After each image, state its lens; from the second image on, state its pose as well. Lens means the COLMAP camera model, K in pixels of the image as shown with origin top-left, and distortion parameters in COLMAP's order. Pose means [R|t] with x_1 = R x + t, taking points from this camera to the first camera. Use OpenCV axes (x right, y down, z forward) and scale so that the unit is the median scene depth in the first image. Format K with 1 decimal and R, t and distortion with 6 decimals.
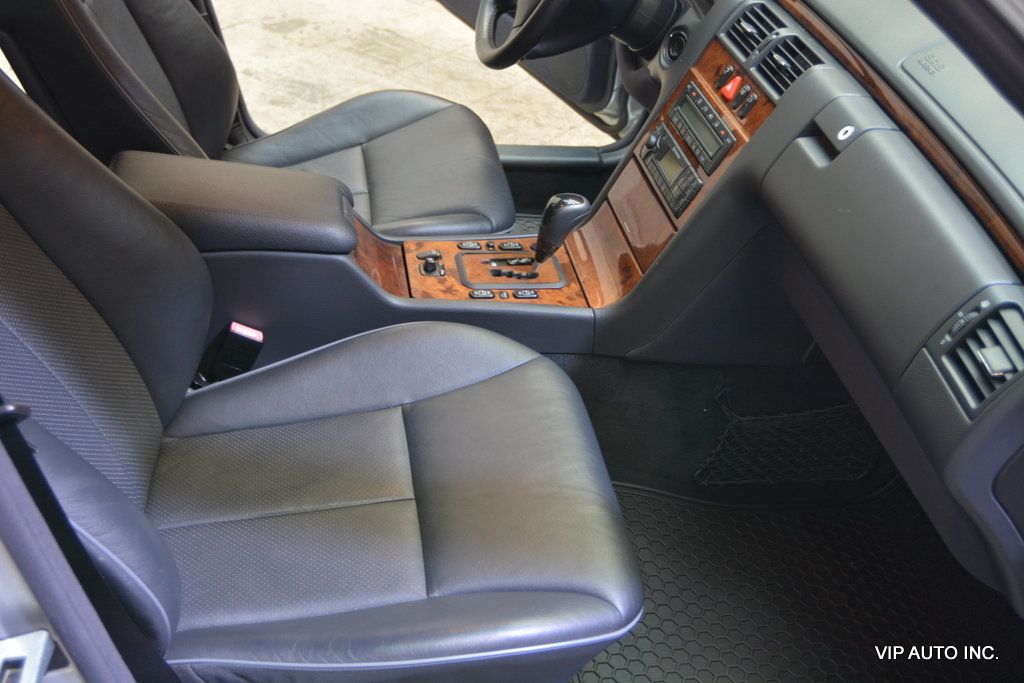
lens RADIAL K [[1085.1, 0, 515.2], [0, 1085.1, 340.7], [0, 0, 1]] dist [-0.006848, 0.000000]
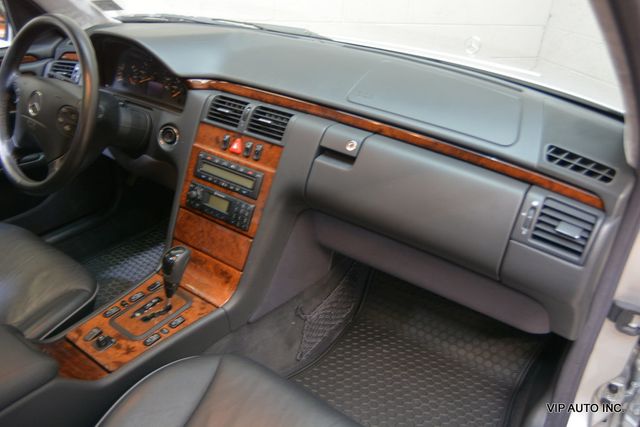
lens RADIAL K [[489.6, 0, 316.2], [0, 489.6, 208.7], [0, 0, 1]] dist [-0.010265, 0.010054]
pose [[0.711250, -0.409947, 0.571022, -0.179751], [0.441801, 0.892539, 0.090475, -0.164630], [-0.546750, 0.187928, 0.815934, 0.350608]]
